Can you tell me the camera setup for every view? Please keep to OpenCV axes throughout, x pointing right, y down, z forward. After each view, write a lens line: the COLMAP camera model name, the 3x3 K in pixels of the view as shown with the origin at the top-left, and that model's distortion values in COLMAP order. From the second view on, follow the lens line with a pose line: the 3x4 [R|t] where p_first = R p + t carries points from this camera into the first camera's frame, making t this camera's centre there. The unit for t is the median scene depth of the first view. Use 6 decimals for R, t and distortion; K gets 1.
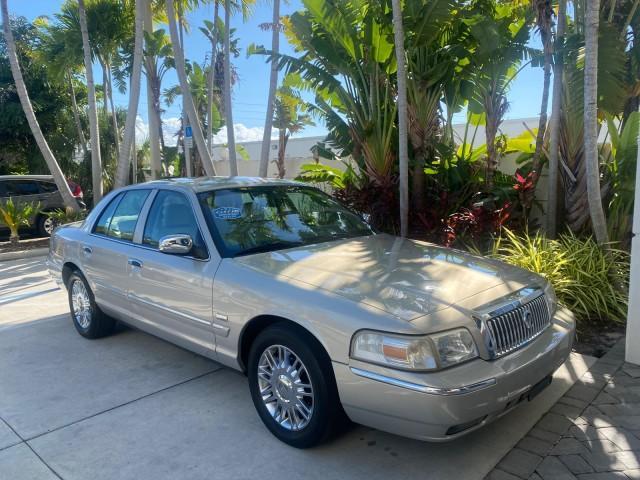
lens RADIAL K [[492.5, 0, 325.8], [0, 492.5, 238.5], [0, 0, 1]] dist [0.023465, -0.025666]
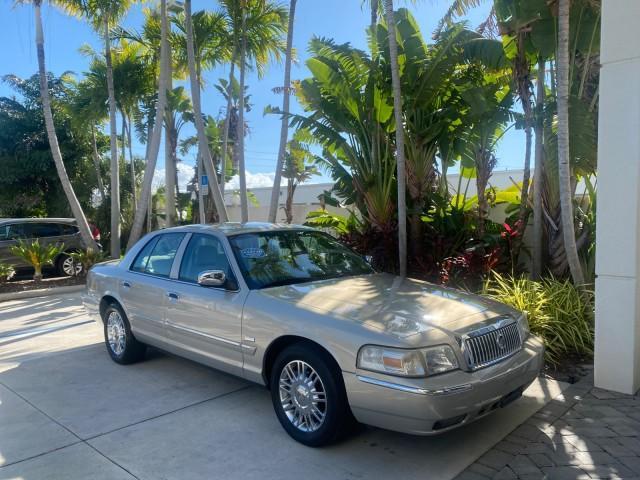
lens RADIAL K [[492.5, 0, 322.0], [0, 492.5, 242.0], [0, 0, 1]] dist [0.023465, -0.025666]
pose [[0.999883, 0.011722, -0.009838, -0.012544], [-0.012508, 0.996377, -0.084122, 0.011929], [0.008816, 0.084235, 0.996407, -0.115013]]
